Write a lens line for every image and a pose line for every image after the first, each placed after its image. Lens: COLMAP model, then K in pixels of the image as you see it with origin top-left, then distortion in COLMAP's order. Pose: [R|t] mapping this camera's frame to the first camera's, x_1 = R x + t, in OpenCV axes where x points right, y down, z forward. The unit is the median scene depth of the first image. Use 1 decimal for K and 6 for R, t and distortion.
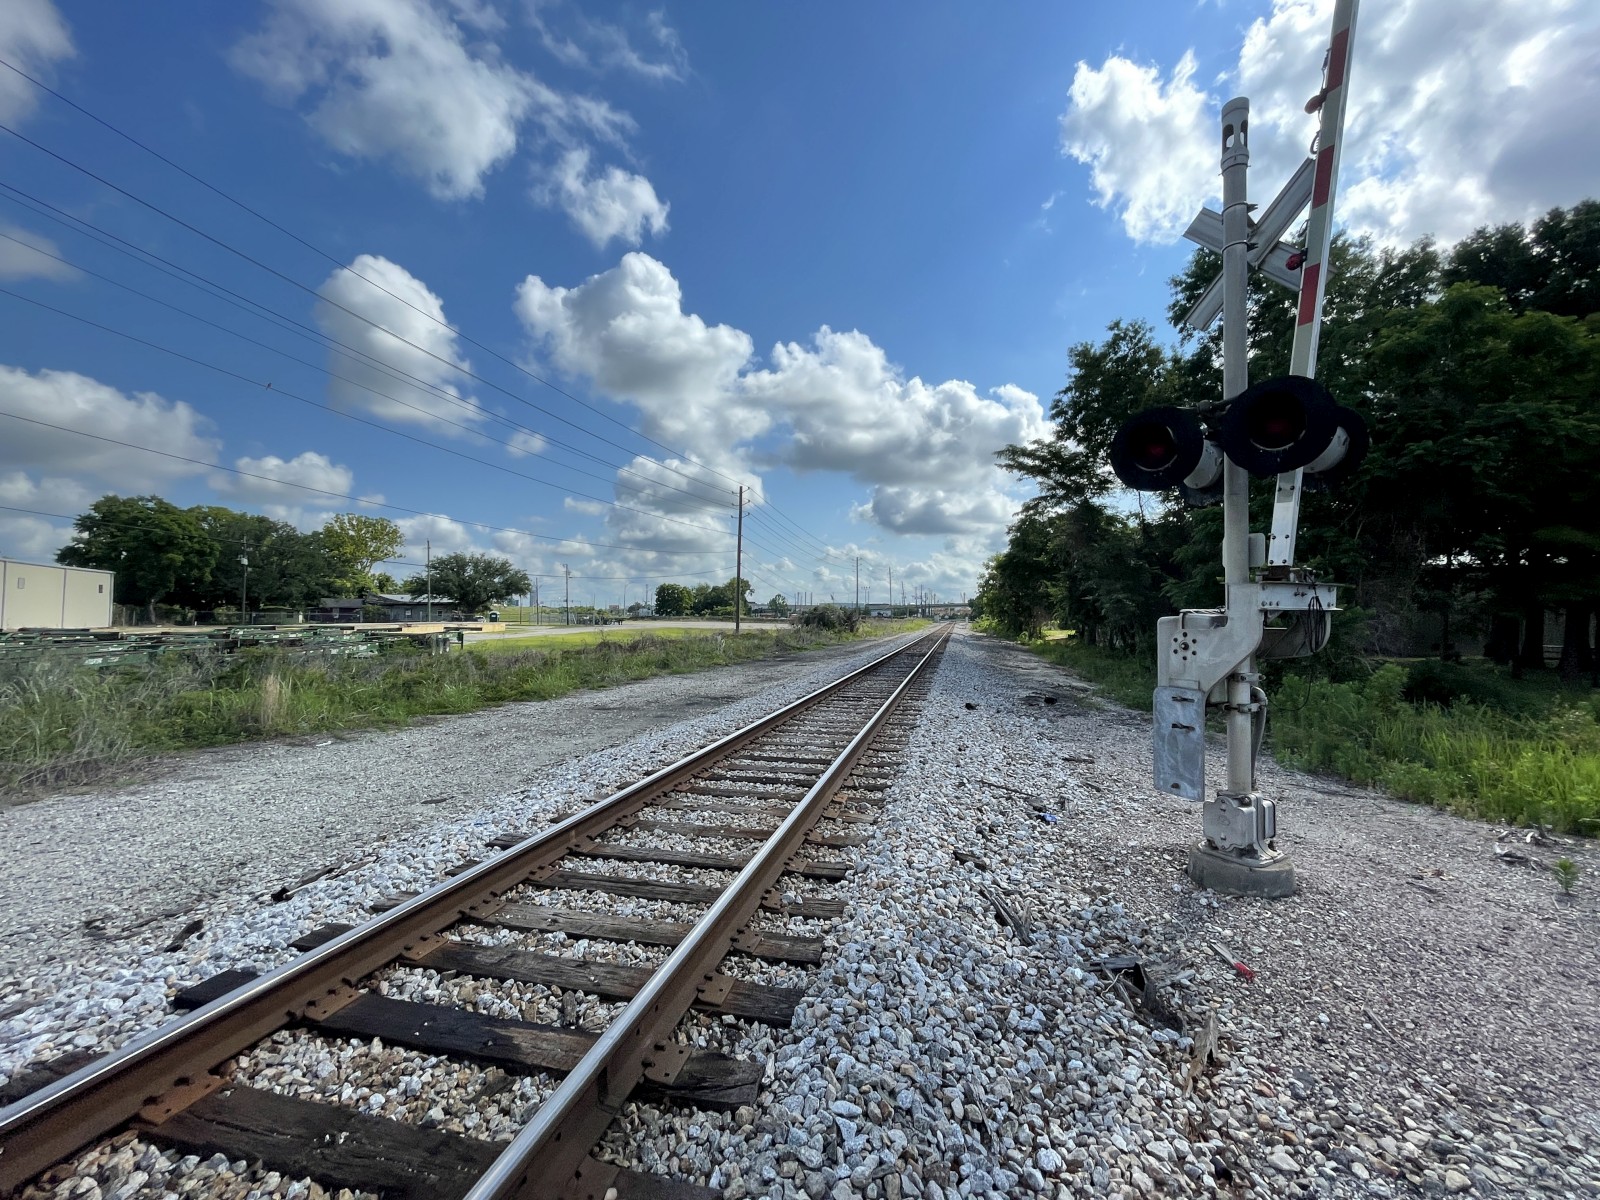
lens RADIAL K [[682.5, 0, 801.9], [0, 682.5, 607.8], [0, 0, 1]] dist [0.021383, -0.007795]
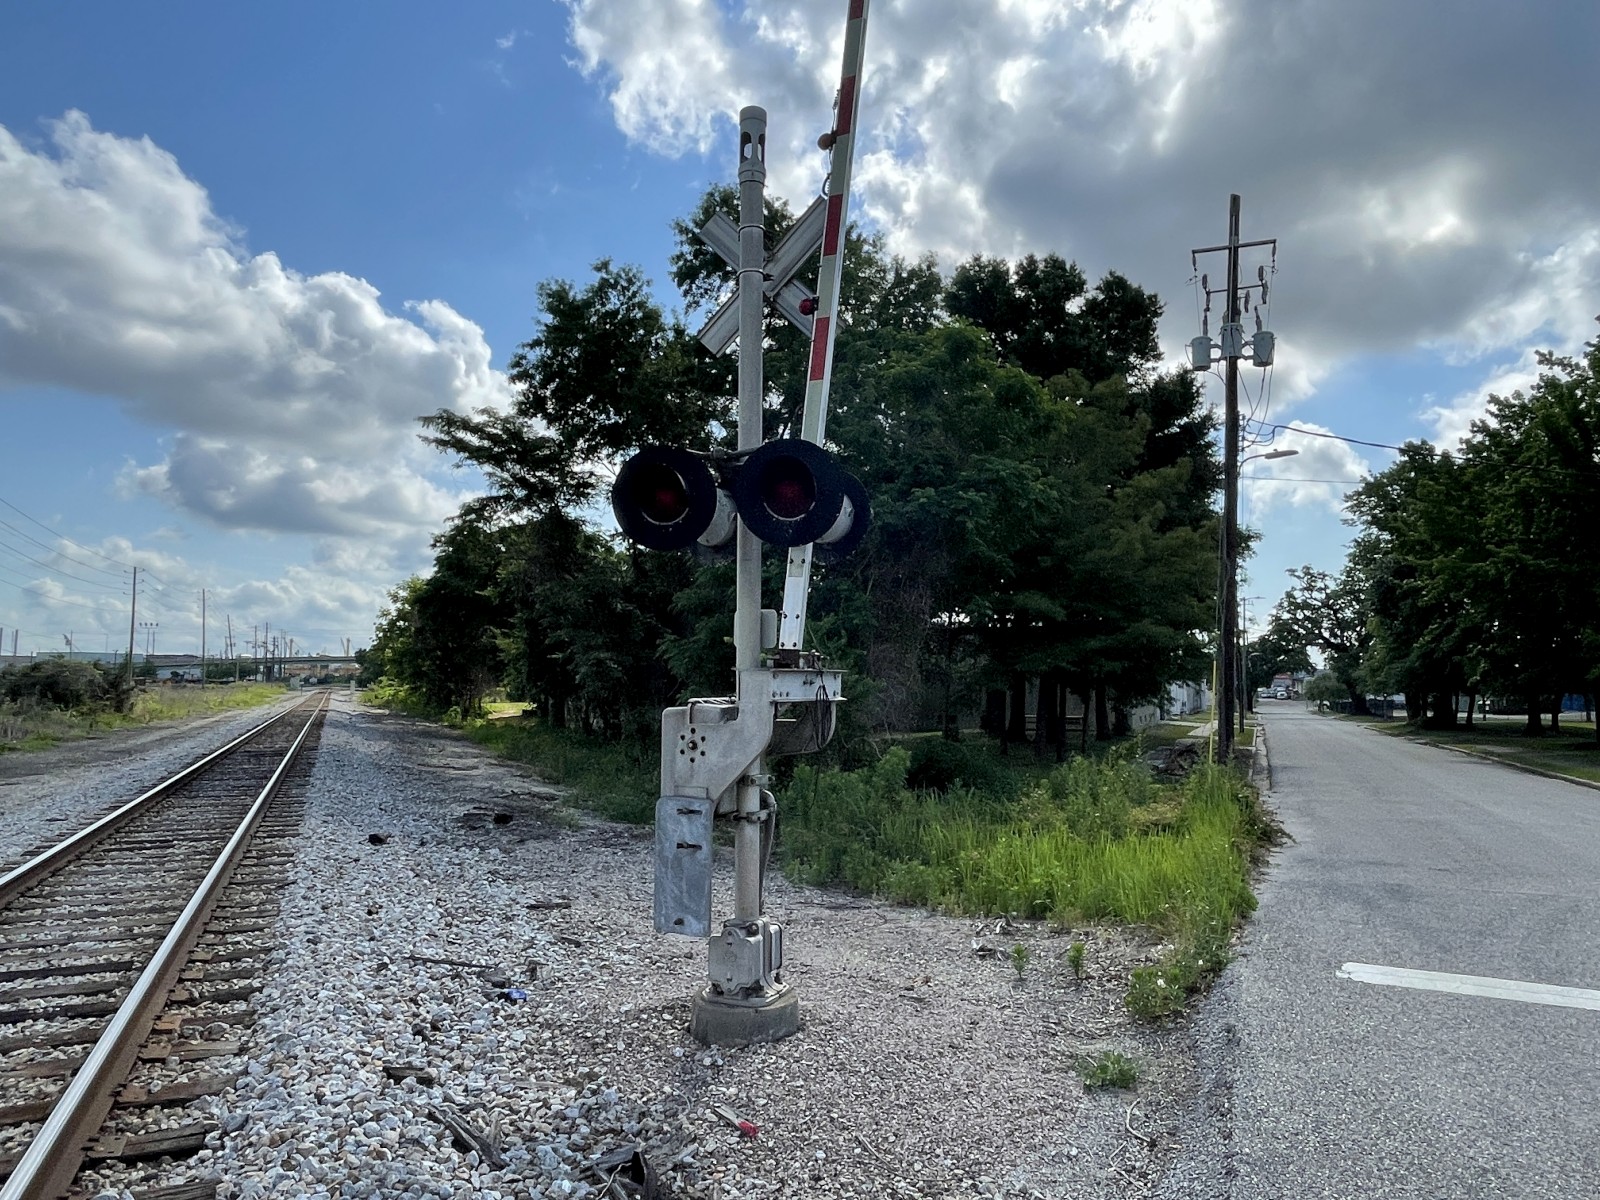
lens RADIAL K [[1106.3, 0, 855.2], [0, 1106.3, 602.8], [0, 0, 1]] dist [-0.001978, 0.003989]
pose [[0.787666, 0.044130, 0.614519, -0.061729], [-0.009480, 0.998182, -0.059530, -0.022175], [-0.616029, 0.041064, 0.786652, -0.091825]]
